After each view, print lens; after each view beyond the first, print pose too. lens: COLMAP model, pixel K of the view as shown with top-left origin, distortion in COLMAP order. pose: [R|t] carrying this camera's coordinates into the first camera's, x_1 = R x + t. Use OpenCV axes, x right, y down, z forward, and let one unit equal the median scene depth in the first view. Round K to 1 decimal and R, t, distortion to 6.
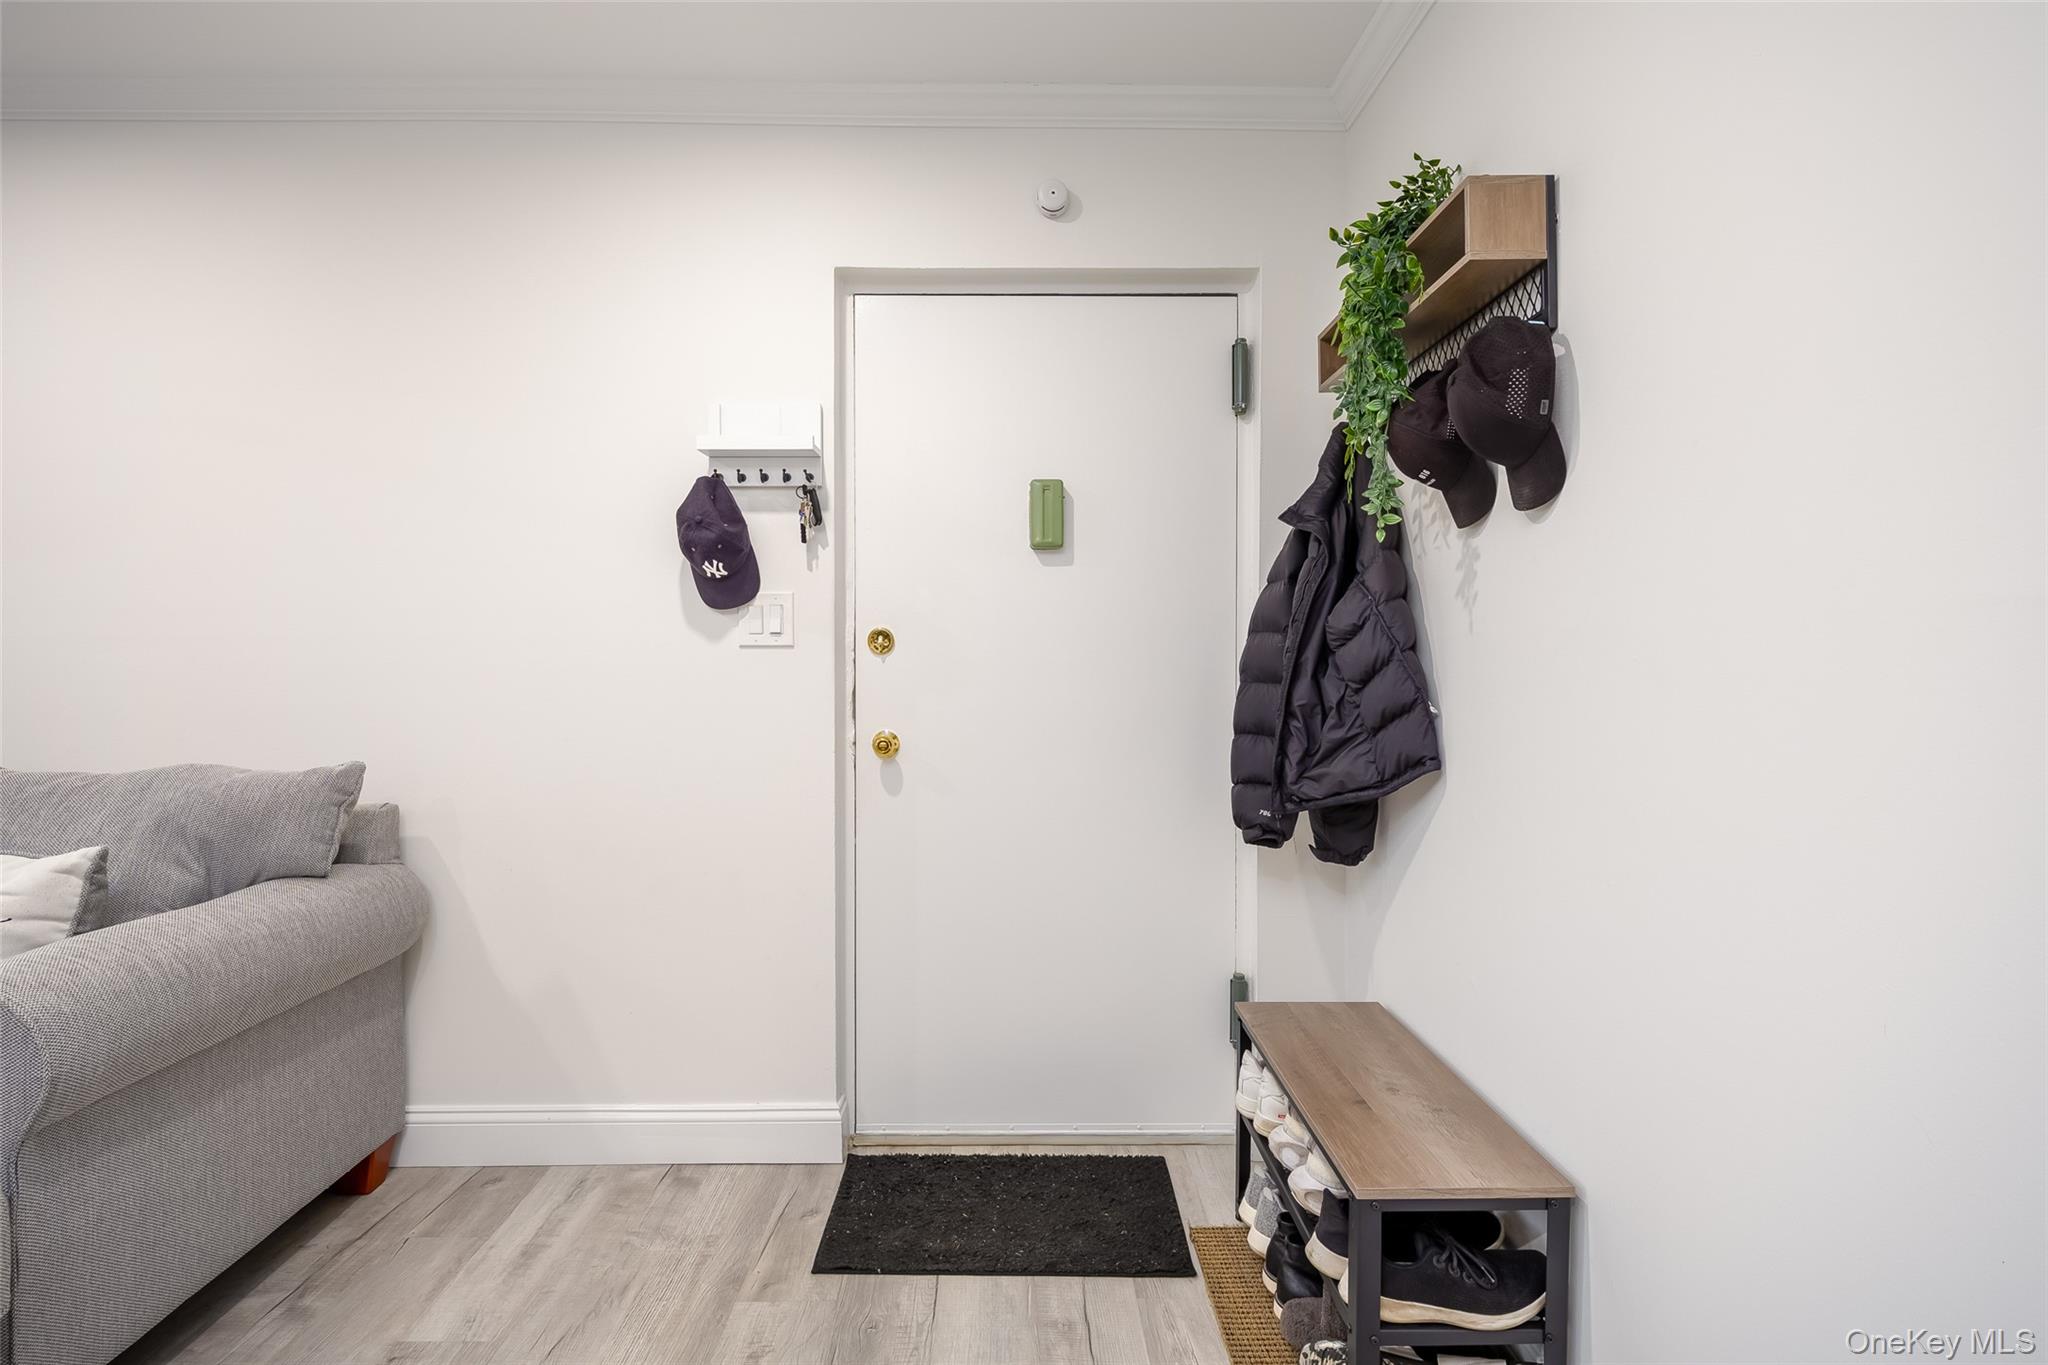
lens RADIAL K [[1077.0, 0, 1043.3], [0, 1077.0, 678.6], [0, 0, 1]] dist [0.014319, -0.000029]
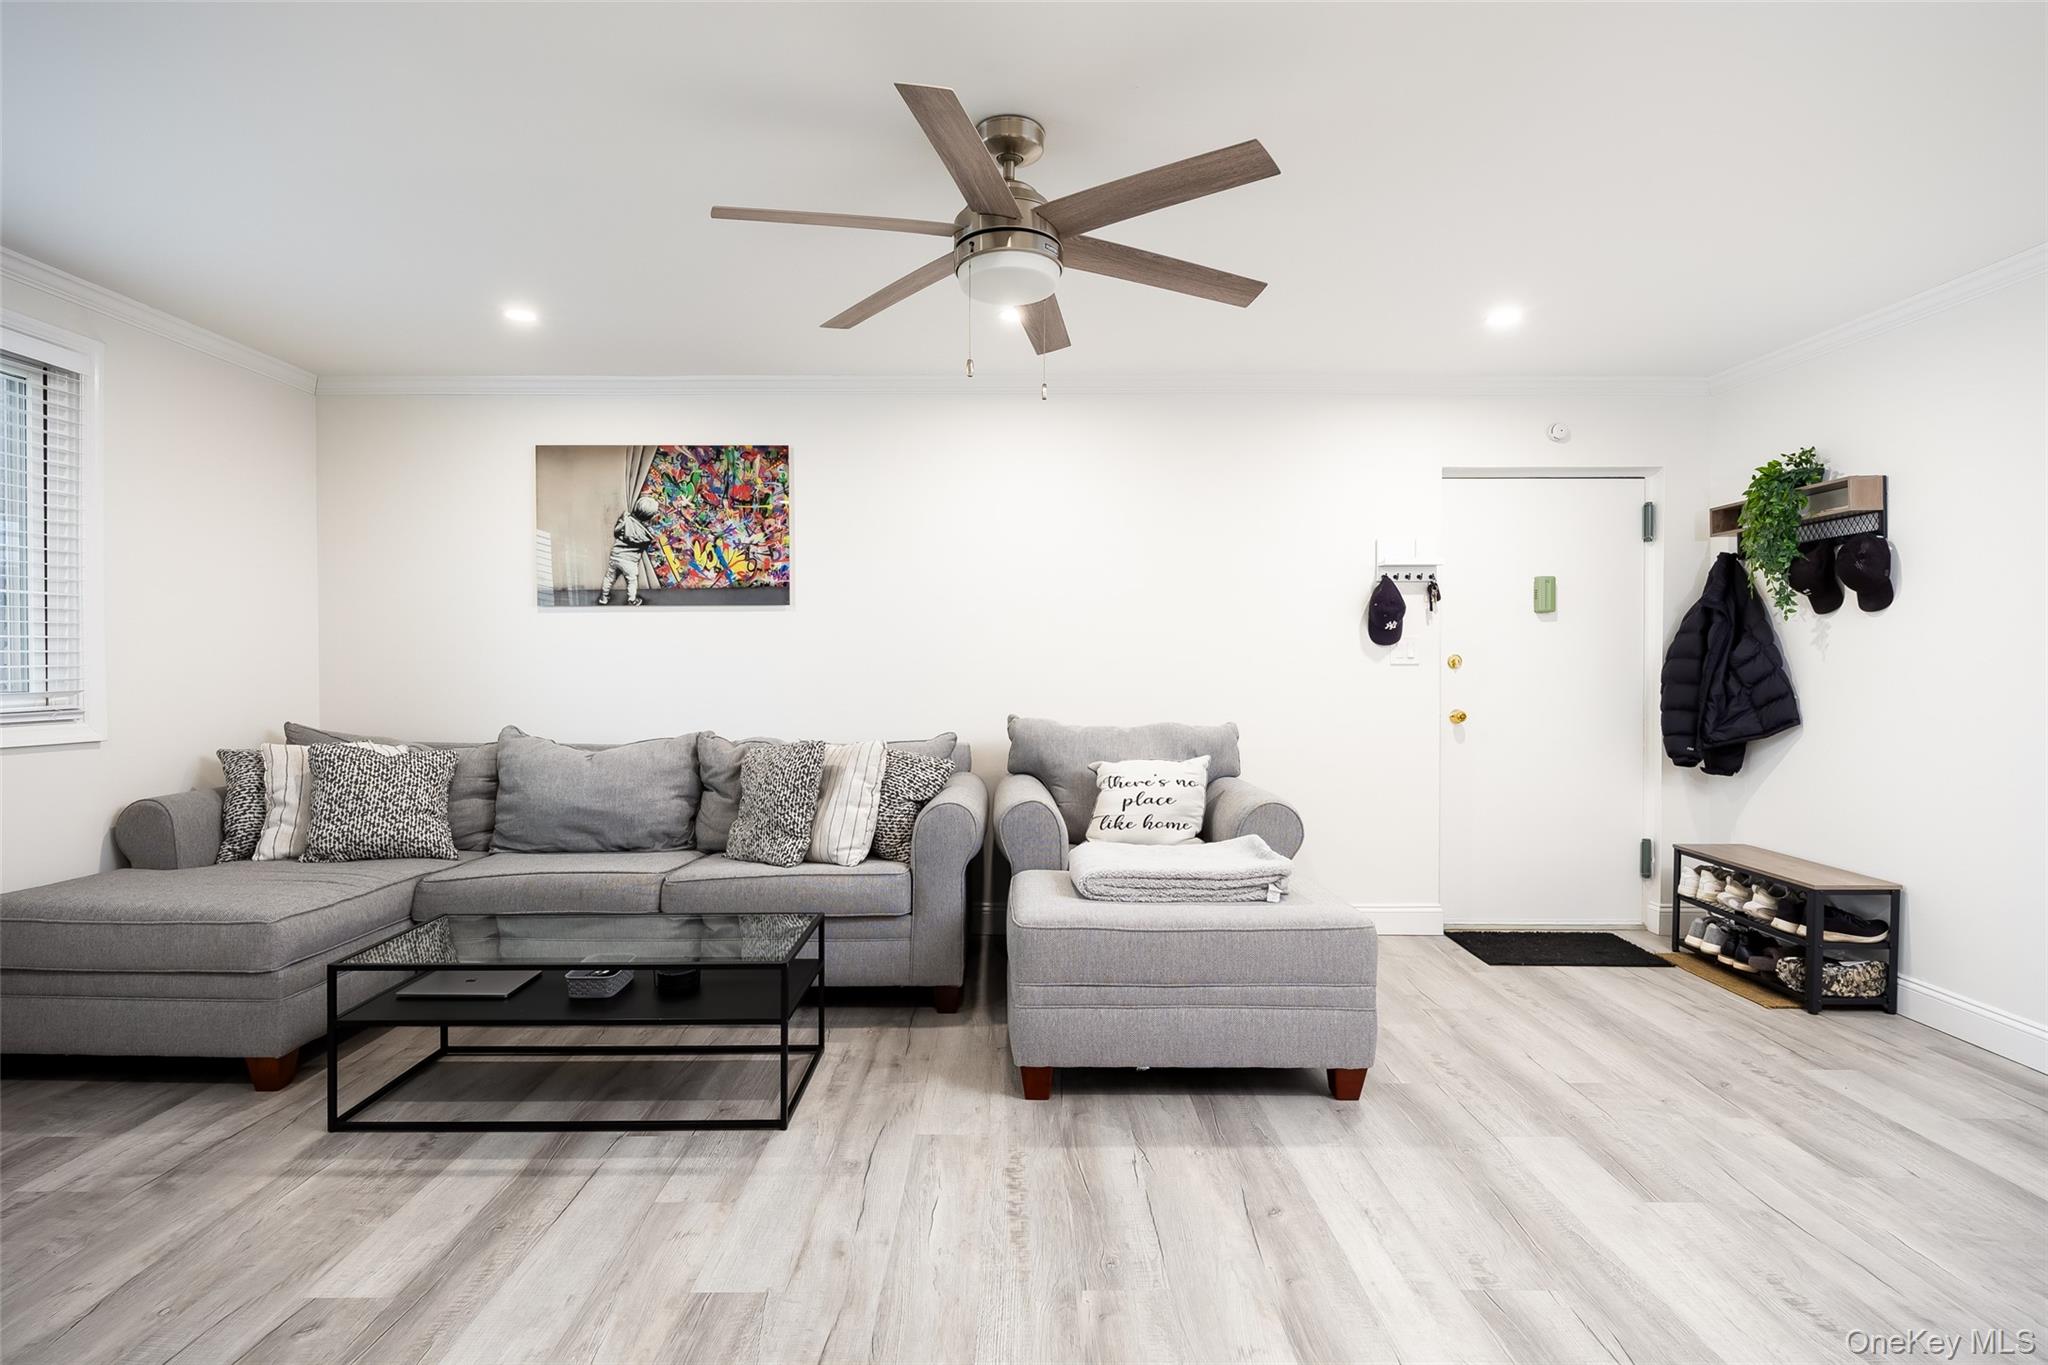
lens RADIAL K [[1011.2, 0, 1072.6], [0, 1011.2, 676.1], [0, 0, 1]] dist [0.000749, -0.001437]
pose [[0.999913, 0.001848, -0.013047, -0.916062], [-0.001908, 0.999988, -0.004593, -0.000135], [0.013038, 0.004617, 0.999904, -0.893202]]
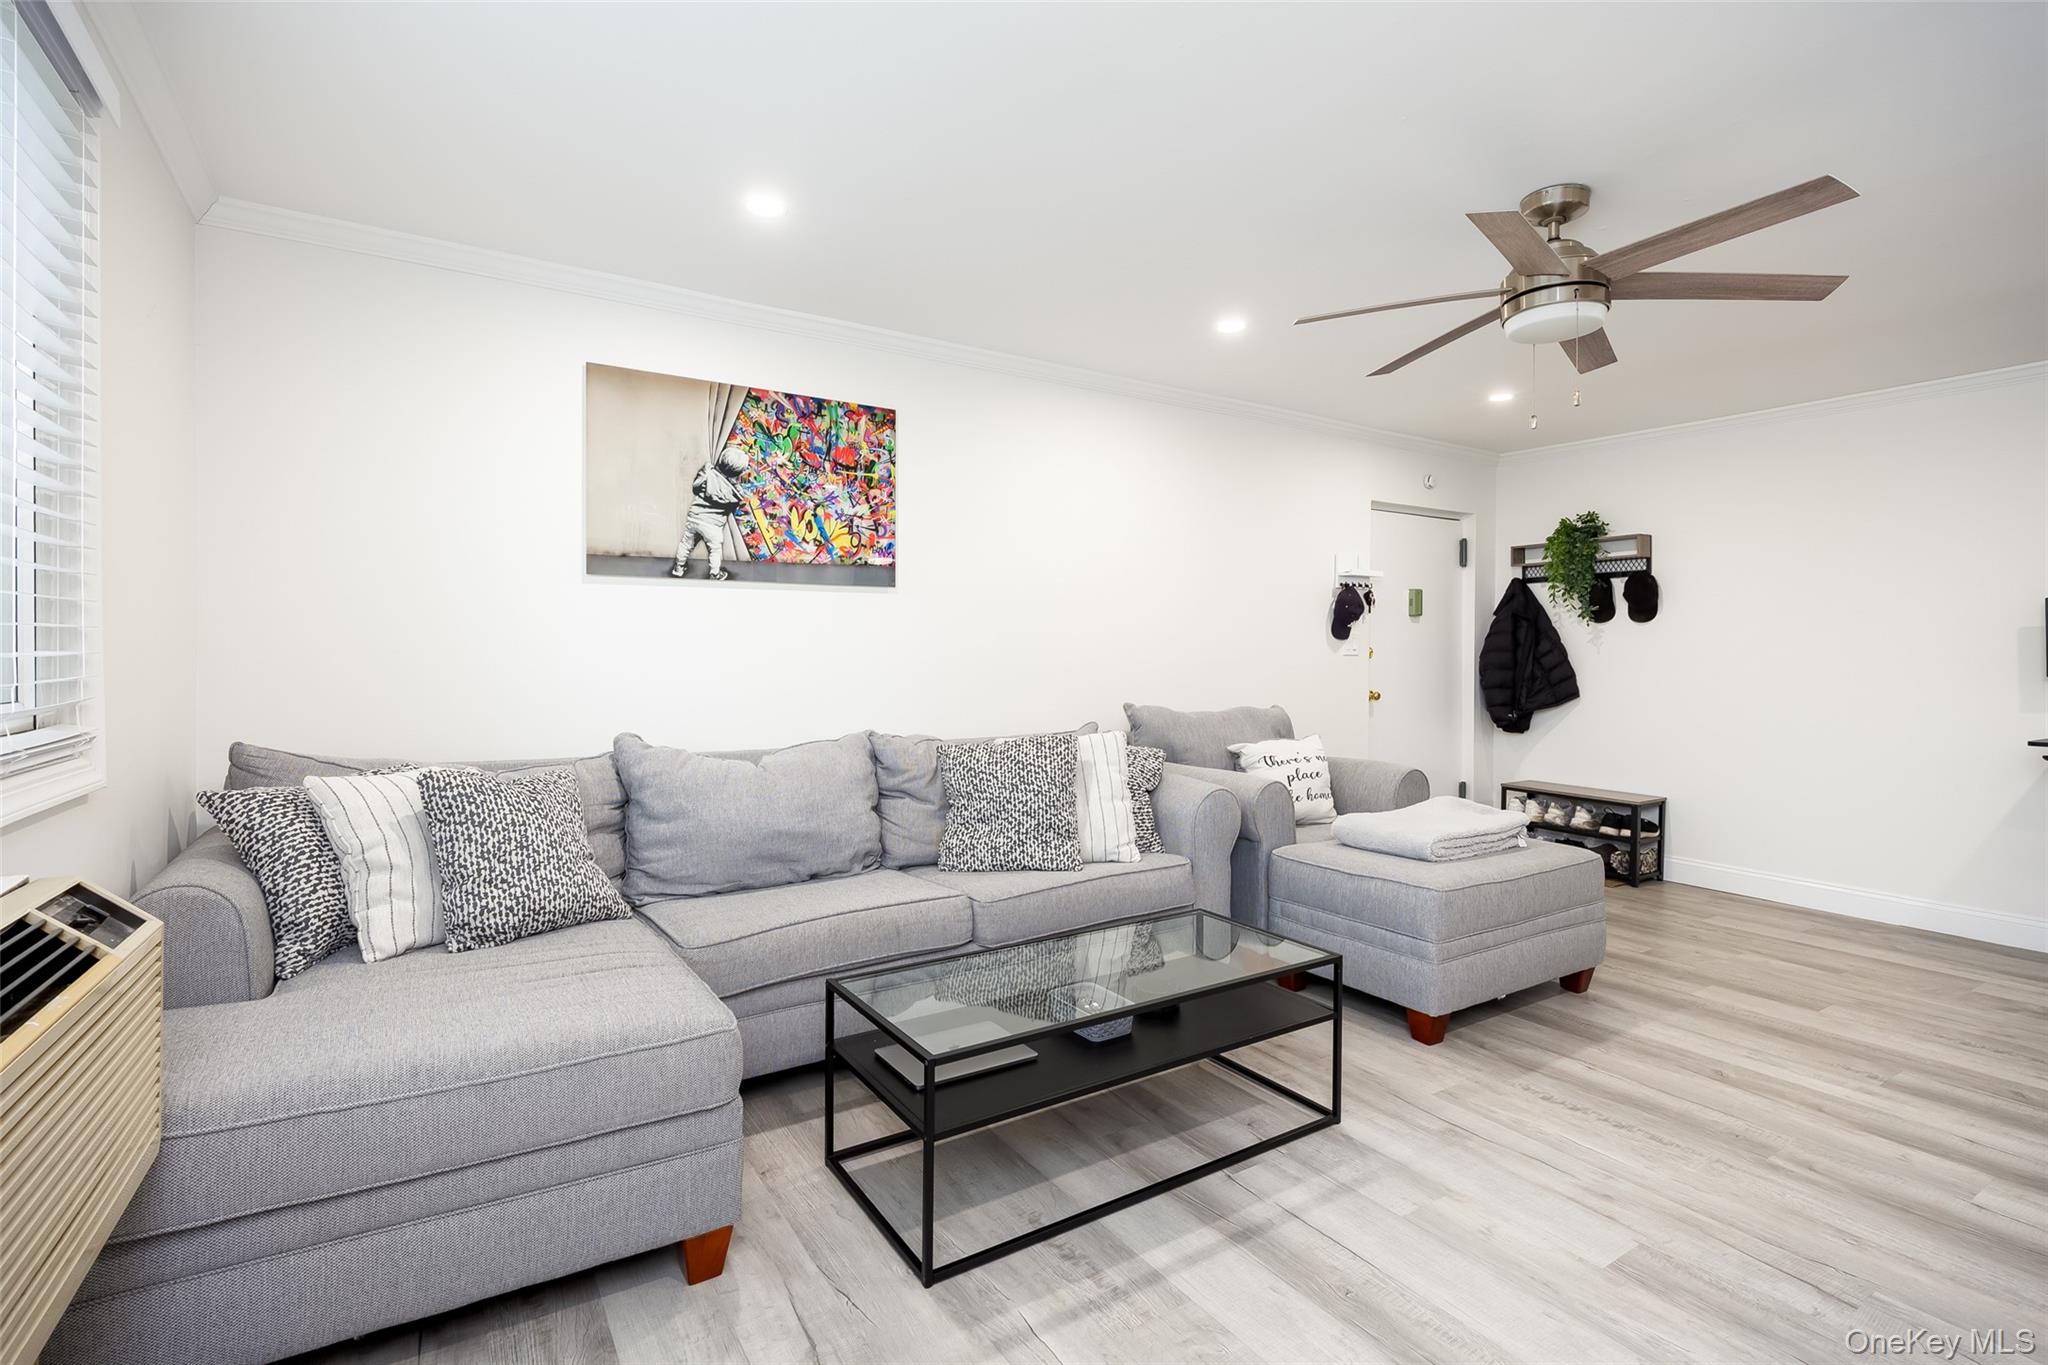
lens RADIAL K [[930.6, 0, 1043.3], [0, 930.6, 668.1], [0, 0, 1]] dist [0.012513, -0.011616]
pose [[0.855854, -0.002378, 0.517211, -2.131317], [0.000324, 0.999992, 0.004061, -0.010851], [-0.517217, -0.003308, 0.855848, -0.463410]]
